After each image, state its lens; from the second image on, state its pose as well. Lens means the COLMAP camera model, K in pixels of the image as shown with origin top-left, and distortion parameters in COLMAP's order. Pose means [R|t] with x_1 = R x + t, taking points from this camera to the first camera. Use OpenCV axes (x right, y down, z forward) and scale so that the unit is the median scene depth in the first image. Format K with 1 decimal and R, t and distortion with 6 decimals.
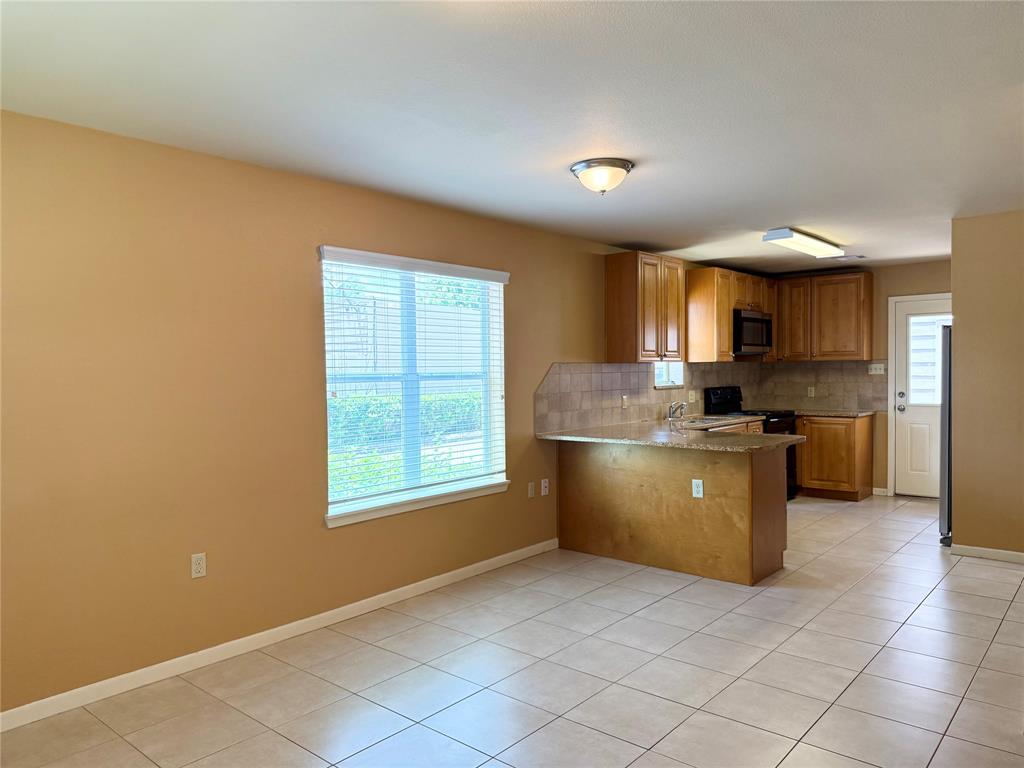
lens RADIAL K [[721.6, 0, 510.5], [0, 721.6, 390.9], [0, 0, 1]] dist [0.066274, -0.083493]
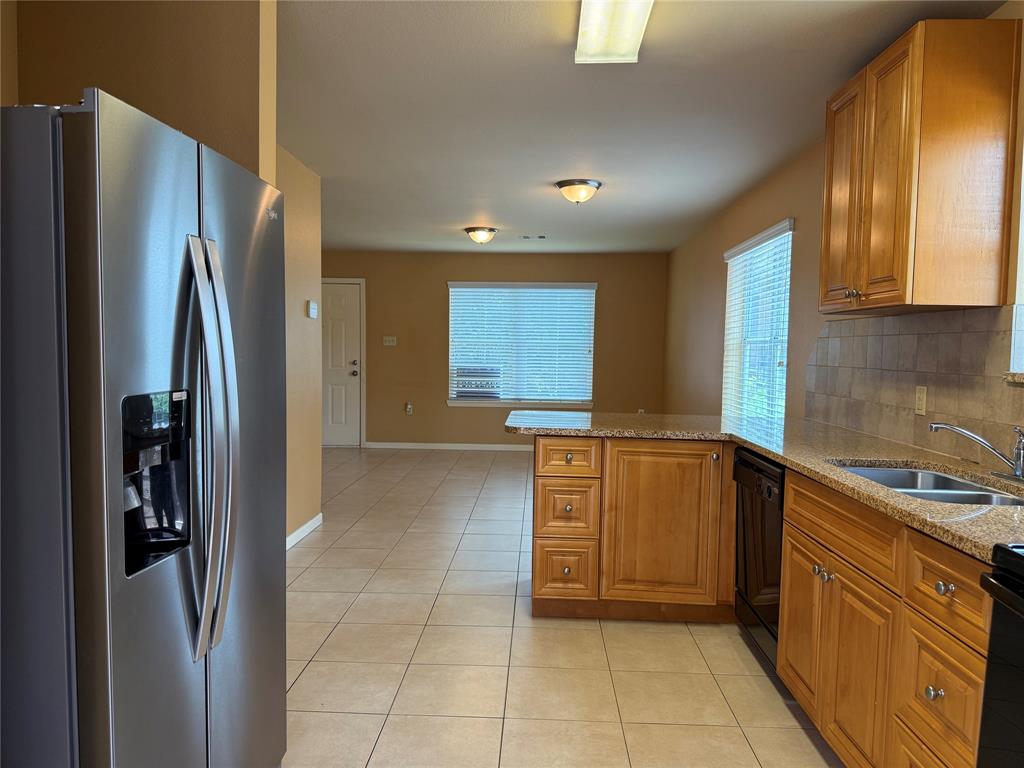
lens RADIAL K [[721.6, 0, 511.3], [0, 721.6, 387.2], [0, 0, 1]] dist [0.066274, -0.083493]
pose [[-0.785374, 0.032924, -0.618146, 0.568334], [-0.025701, 0.995989, 0.085704, -0.022687], [0.618488, 0.083197, -0.781377, 1.063638]]
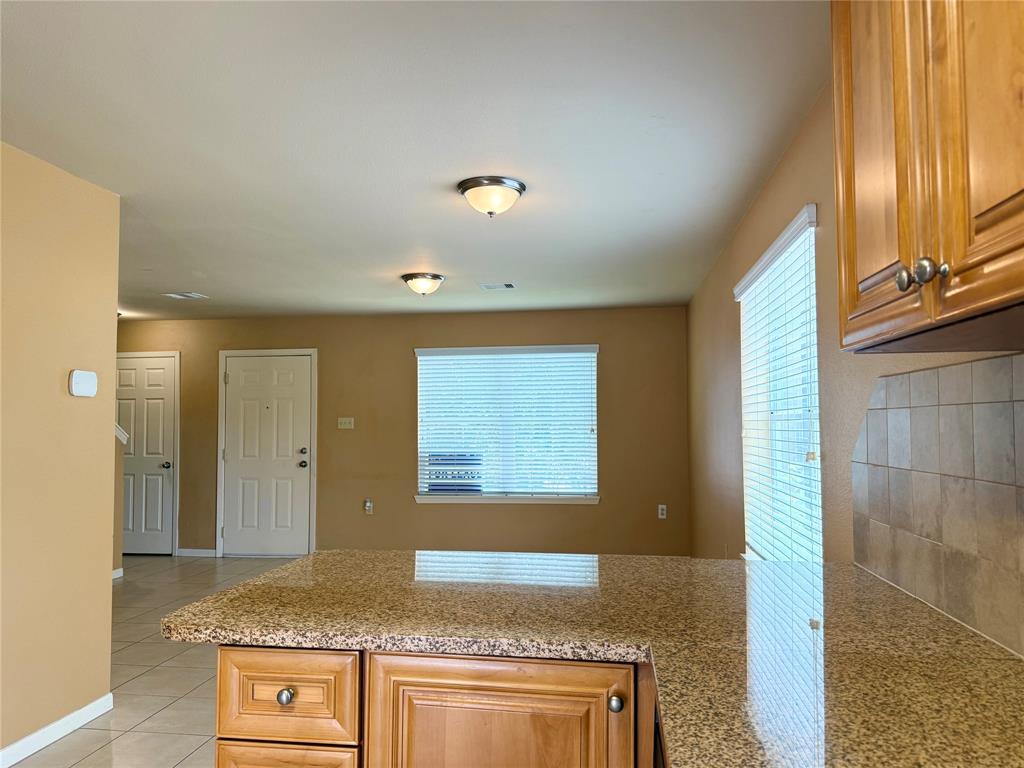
lens RADIAL K [[721.6, 0, 519.4], [0, 721.6, 387.1], [0, 0, 1]] dist [0.066274, -0.083493]
pose [[-0.836876, -0.010517, -0.547292, 0.311766], [-0.001004, 0.999843, -0.017677, -0.022489], [0.547392, -0.014244, -0.836755, 0.936238]]
